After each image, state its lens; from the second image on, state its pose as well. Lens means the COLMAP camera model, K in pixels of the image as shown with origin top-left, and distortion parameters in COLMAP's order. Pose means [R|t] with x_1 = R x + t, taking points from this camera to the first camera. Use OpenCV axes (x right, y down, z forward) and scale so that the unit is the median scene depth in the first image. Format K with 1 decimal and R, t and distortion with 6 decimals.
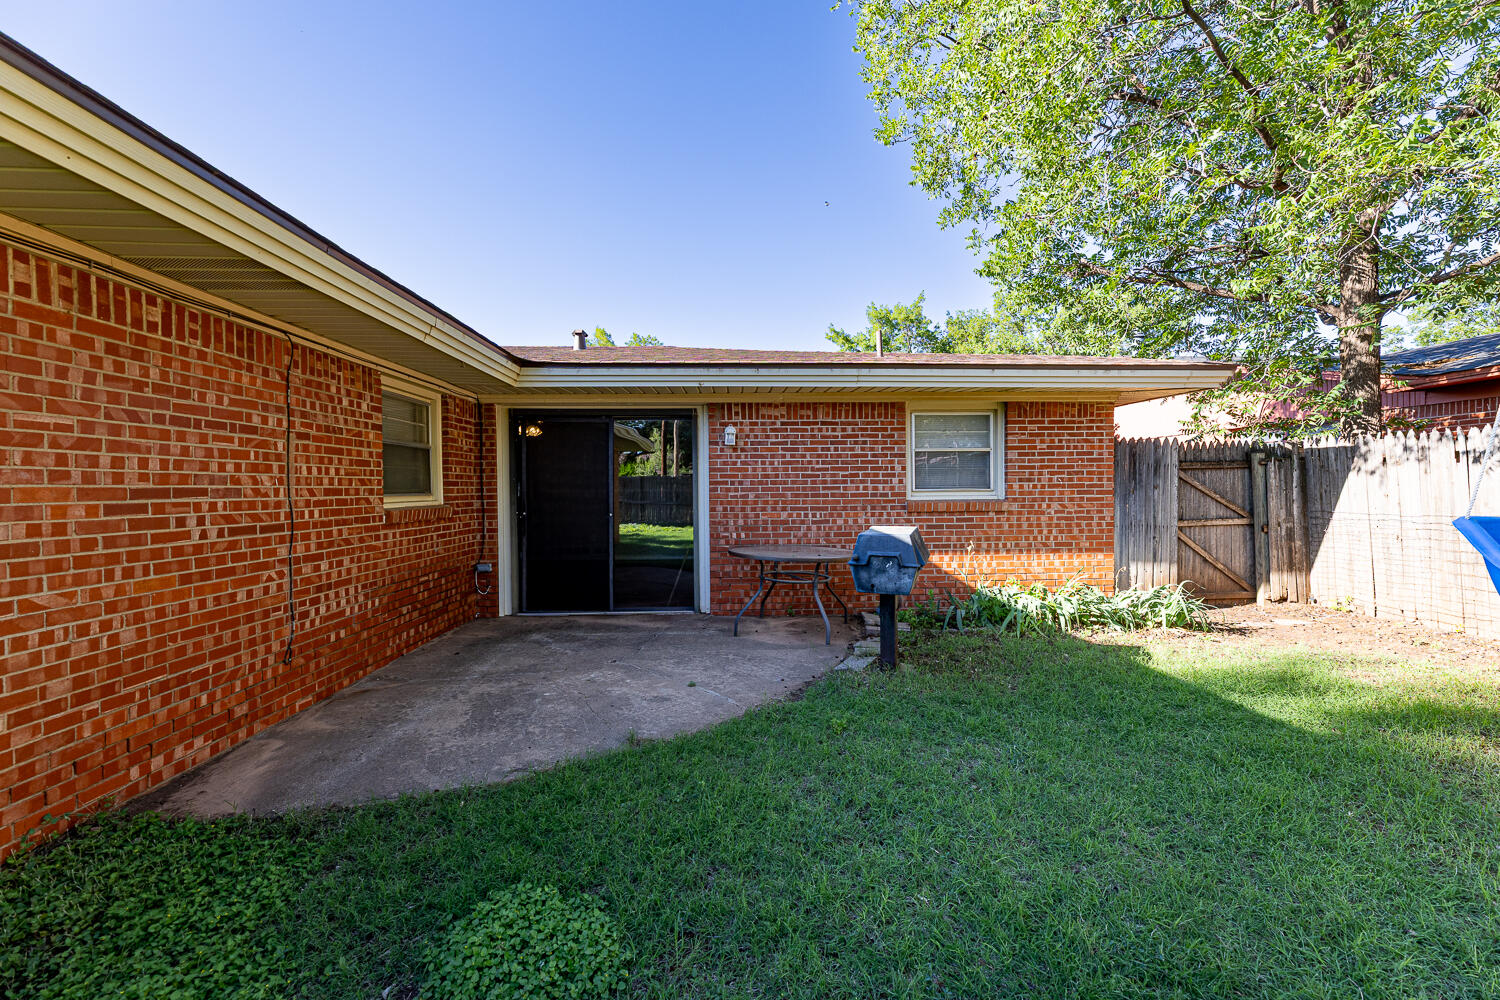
lens RADIAL K [[620.5, 0, 761.4], [0, 620.5, 495.9], [0, 0, 1]] dist [0.002240, 0.000140]
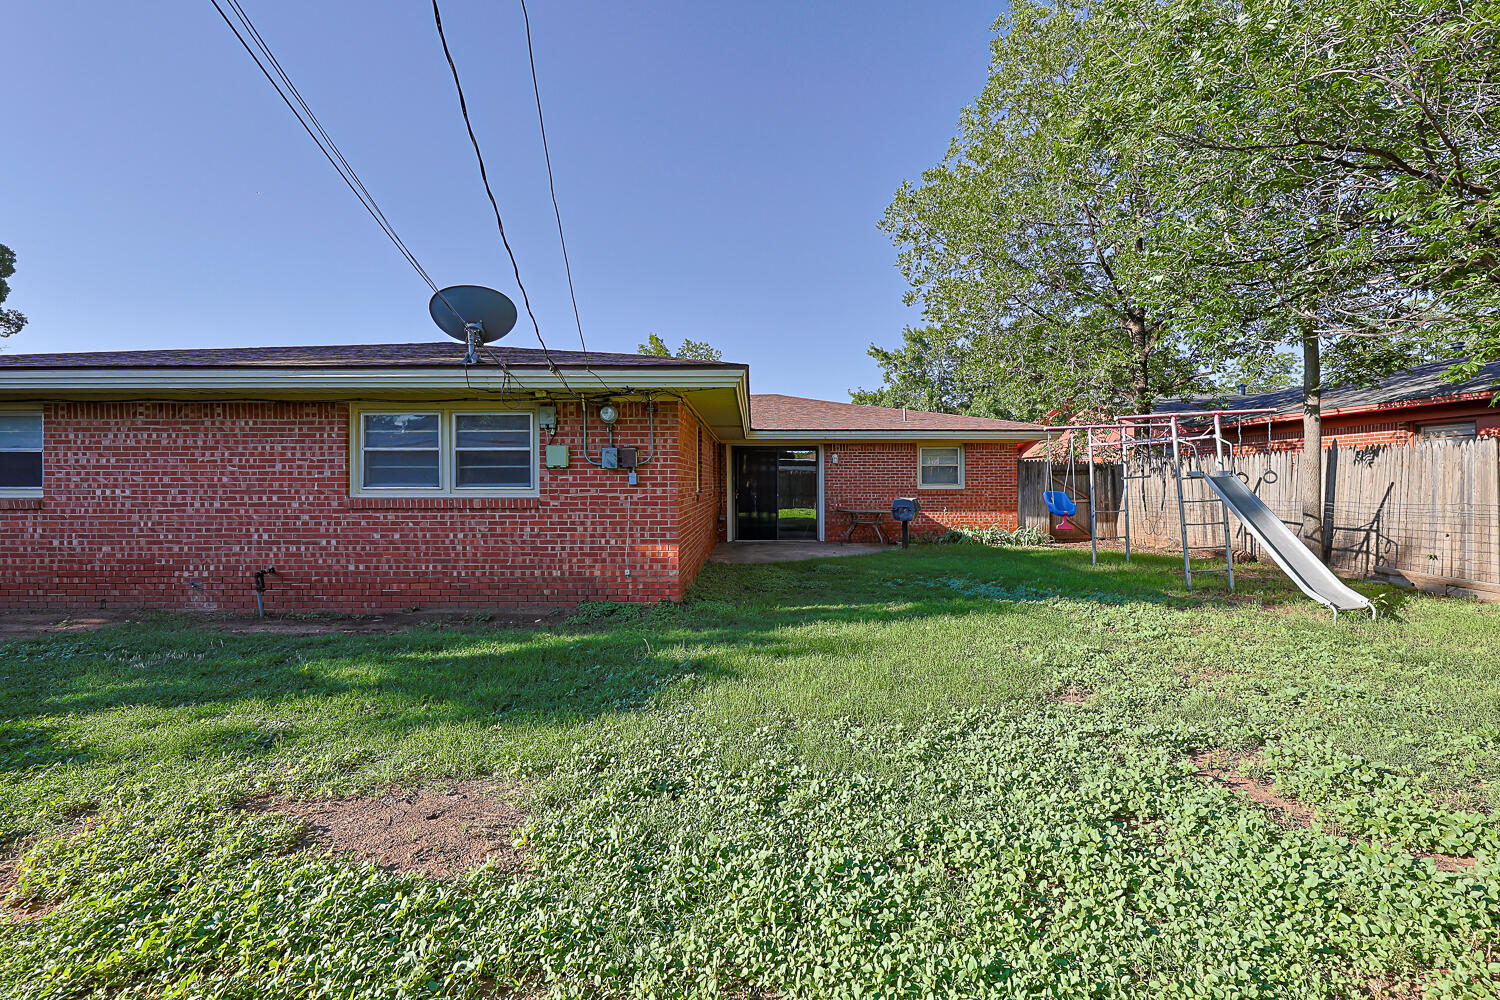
lens RADIAL K [[642.3, 0, 744.2], [0, 642.3, 488.4], [0, 0, 1]] dist [0.000677, 0.000057]
pose [[0.997135, 0.004288, -0.075516, -0.193806], [-0.004608, 0.999981, -0.004073, 0.016646], [0.075498, 0.004410, 0.997136, -1.245527]]
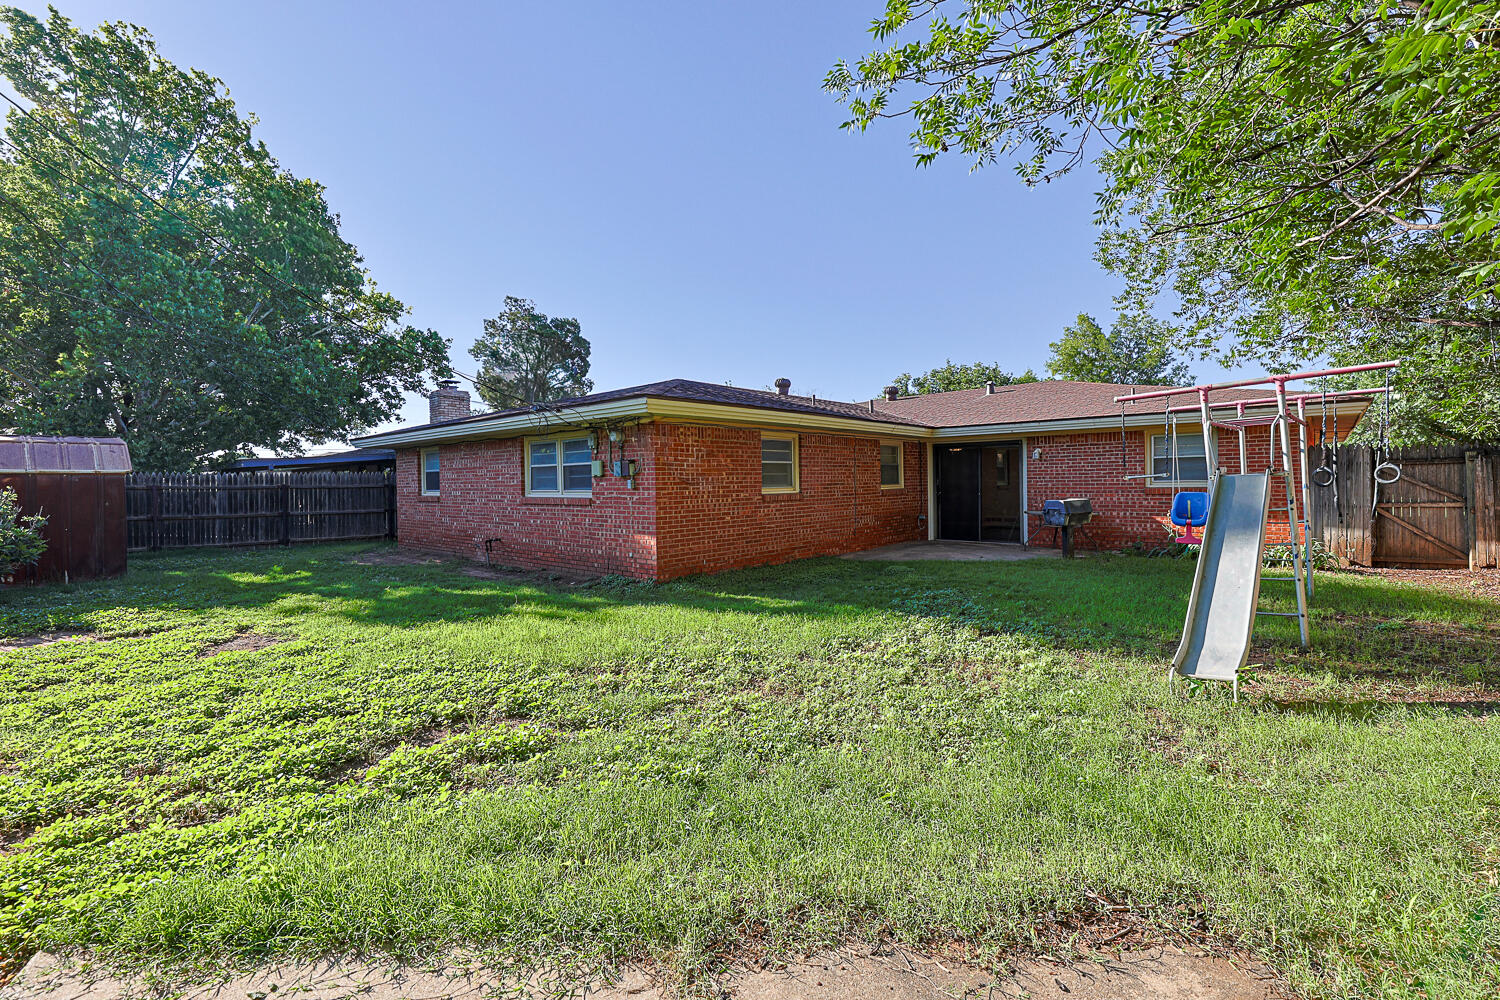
lens RADIAL K [[620.5, 0, 761.4], [0, 620.5, 495.9], [0, 0, 1]] dist [0.002240, 0.000140]
pose [[0.724576, 0.013227, -0.689068, 0.663362], [0.000672, 0.999802, 0.019899, -0.004198], [0.689194, -0.014881, 0.724424, -0.996938]]
